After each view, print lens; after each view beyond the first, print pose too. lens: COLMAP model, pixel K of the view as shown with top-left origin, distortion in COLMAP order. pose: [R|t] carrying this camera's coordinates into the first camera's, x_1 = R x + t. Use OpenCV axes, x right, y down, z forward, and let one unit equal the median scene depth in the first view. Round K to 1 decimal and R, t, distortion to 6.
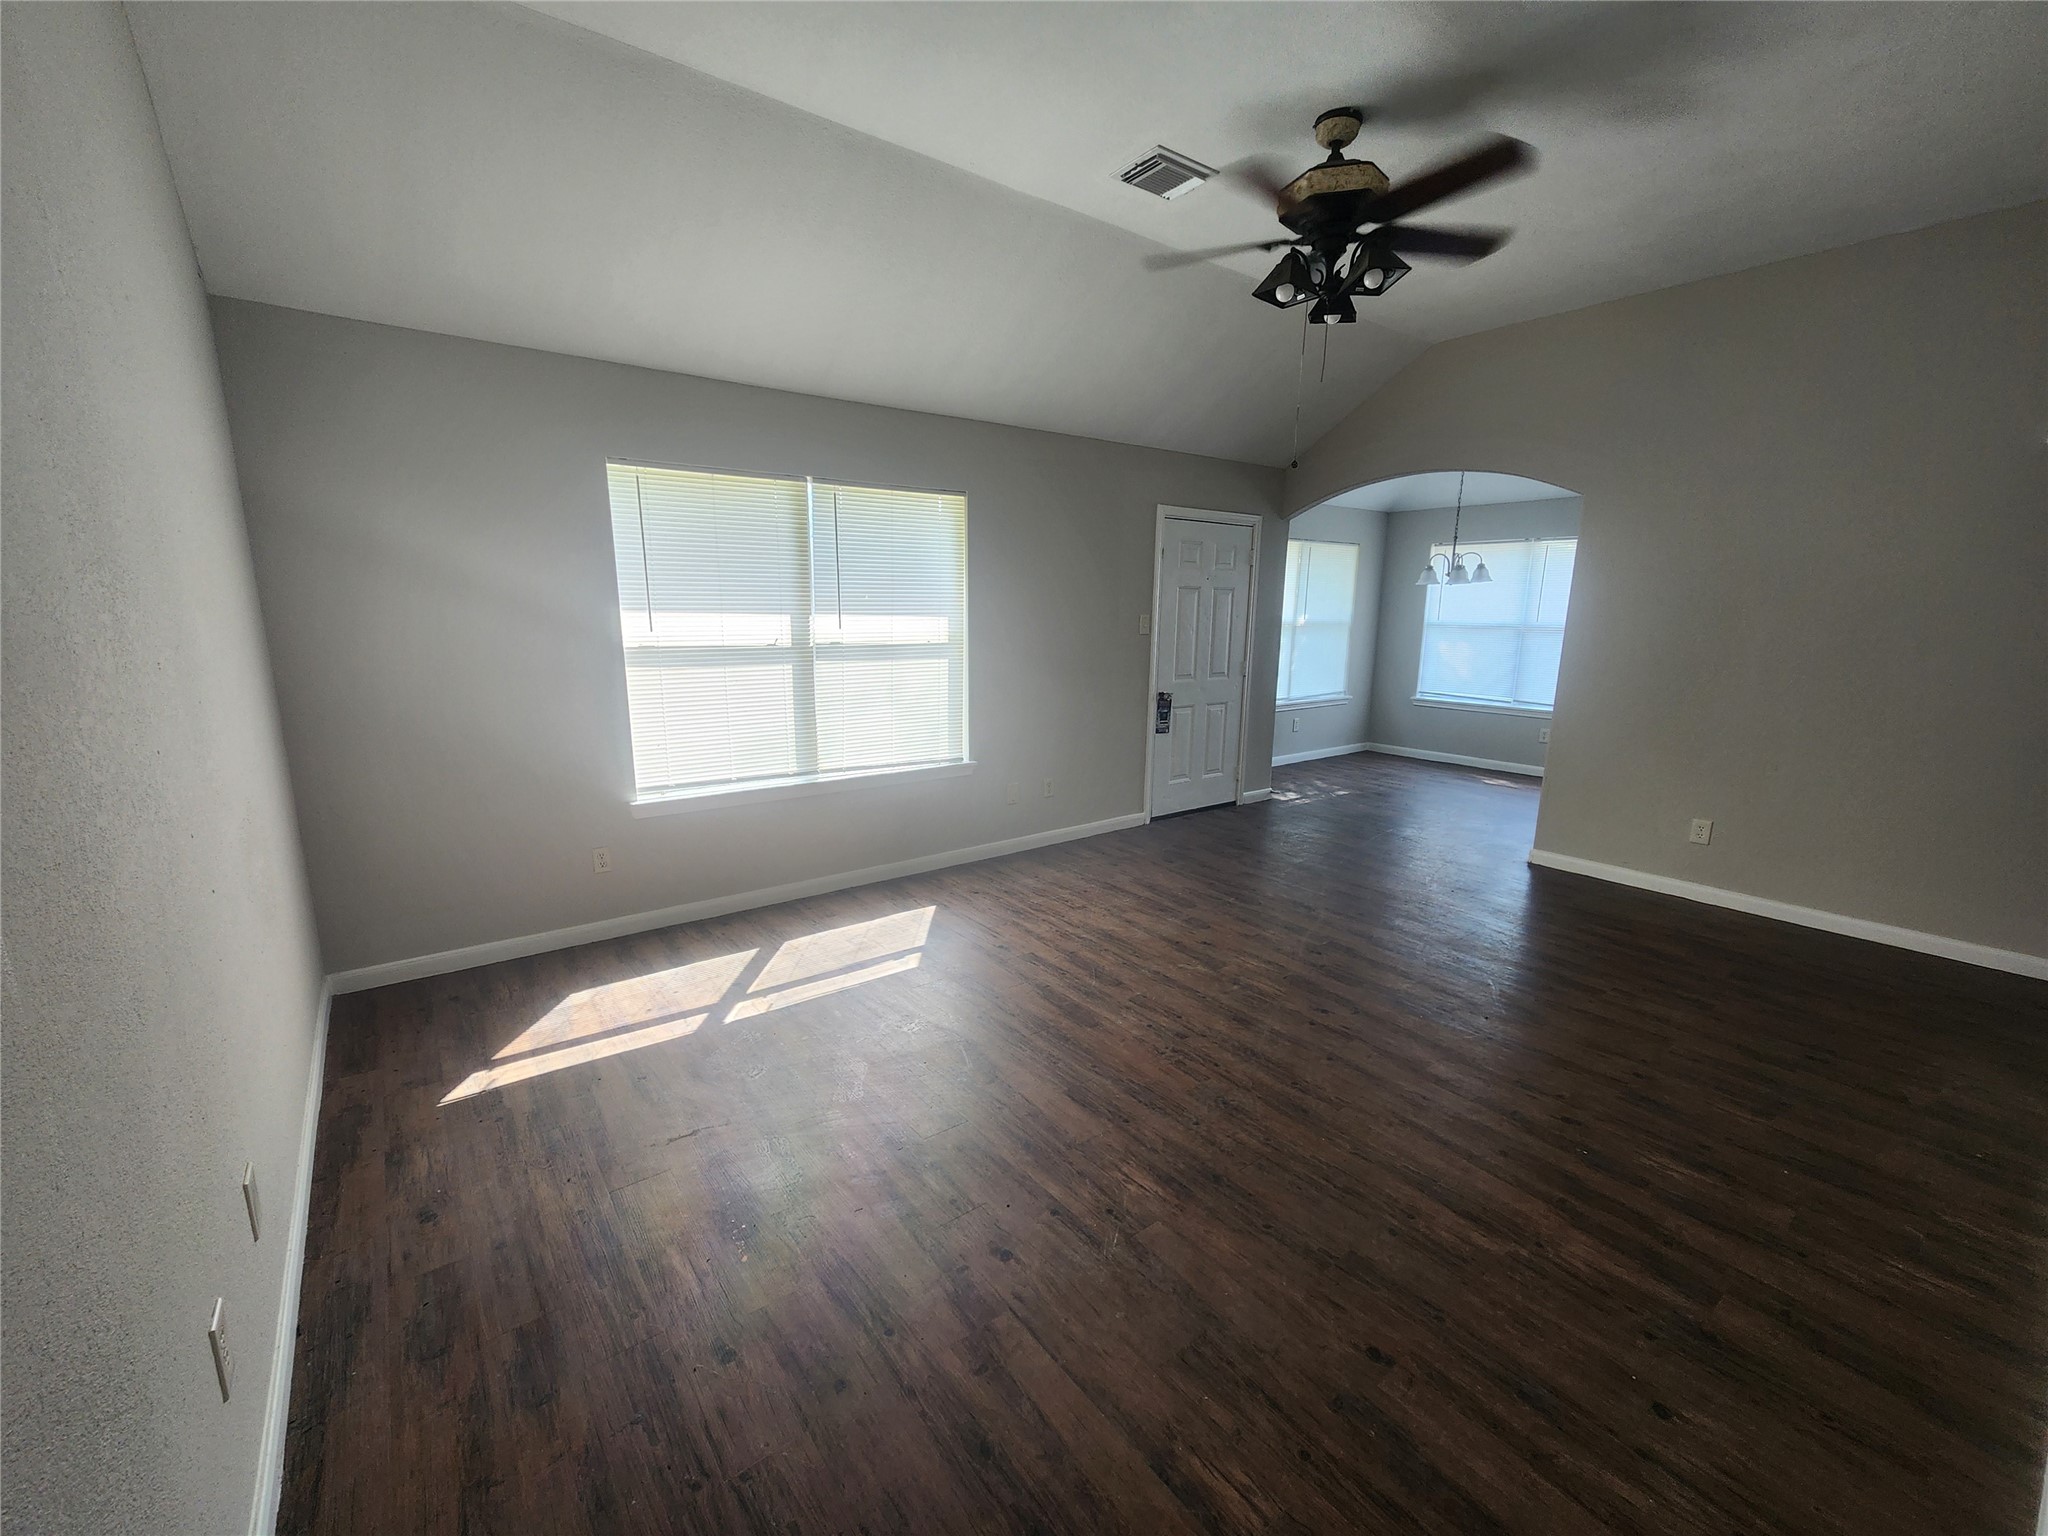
lens RADIAL K [[830.3, 0, 1021.9], [0, 830.3, 777.4], [0, 0, 1]] dist [0.000175, 0.000119]
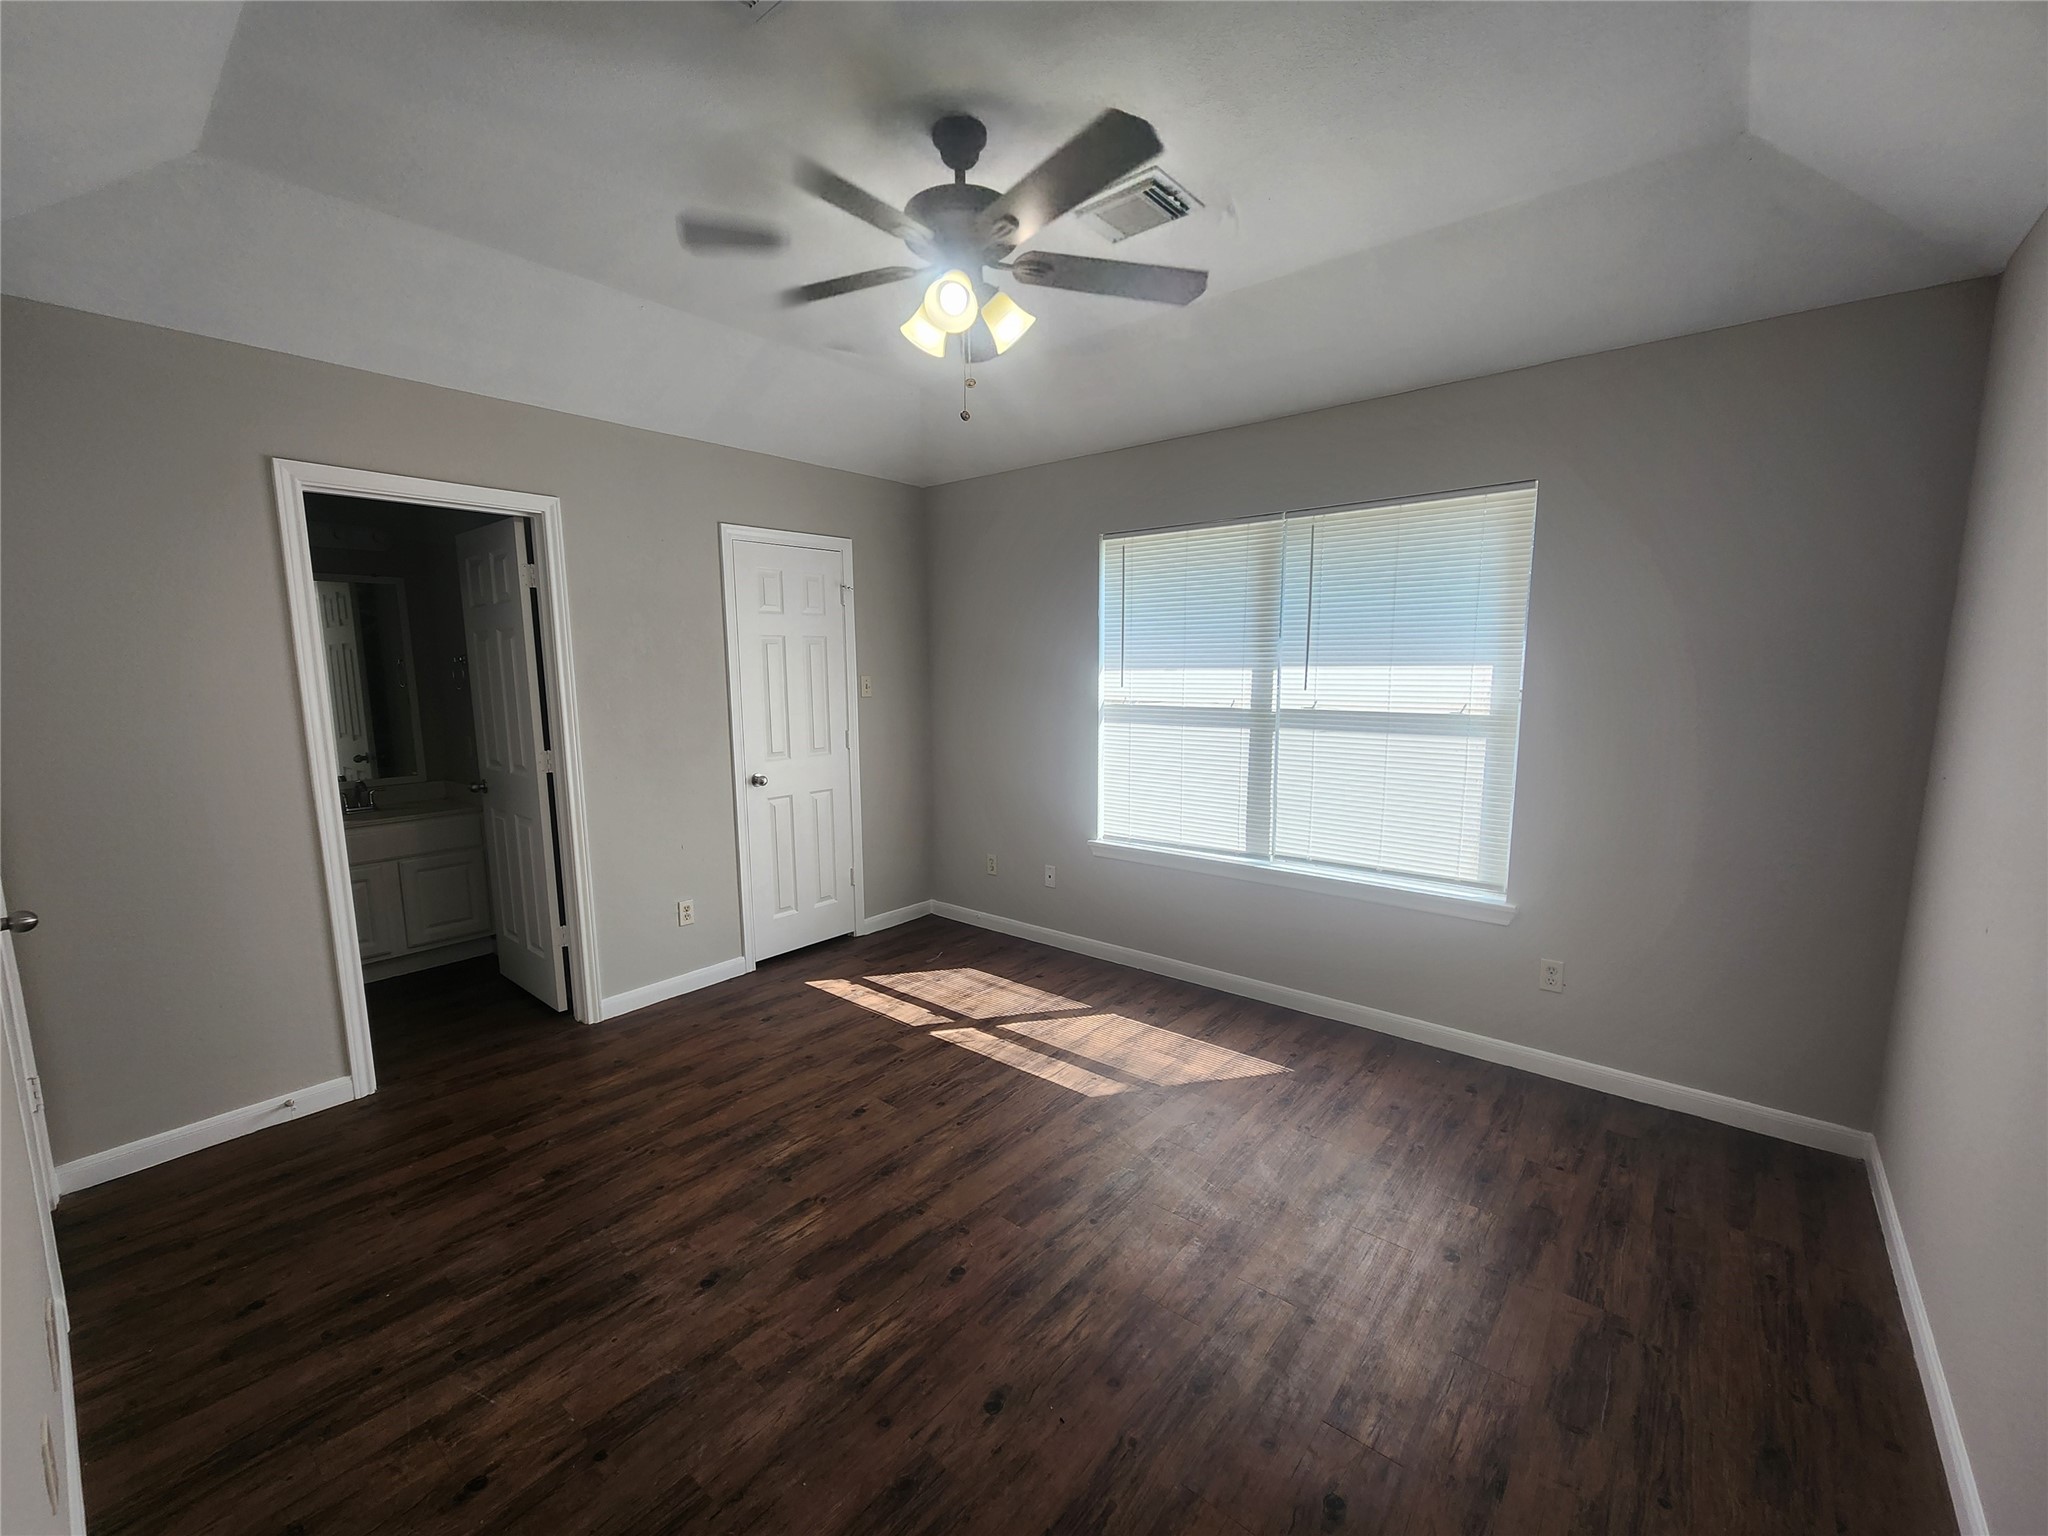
lens RADIAL K [[830.3, 0, 1026.3], [0, 830.3, 767.1], [0, 0, 1]] dist [0.000175, 0.000119]
pose [[0.242701, 0.118804, -0.962799, 0.514911], [-0.180669, 0.980645, 0.075464, -0.120182], [0.953129, 0.155633, 0.259467, 0.555765]]
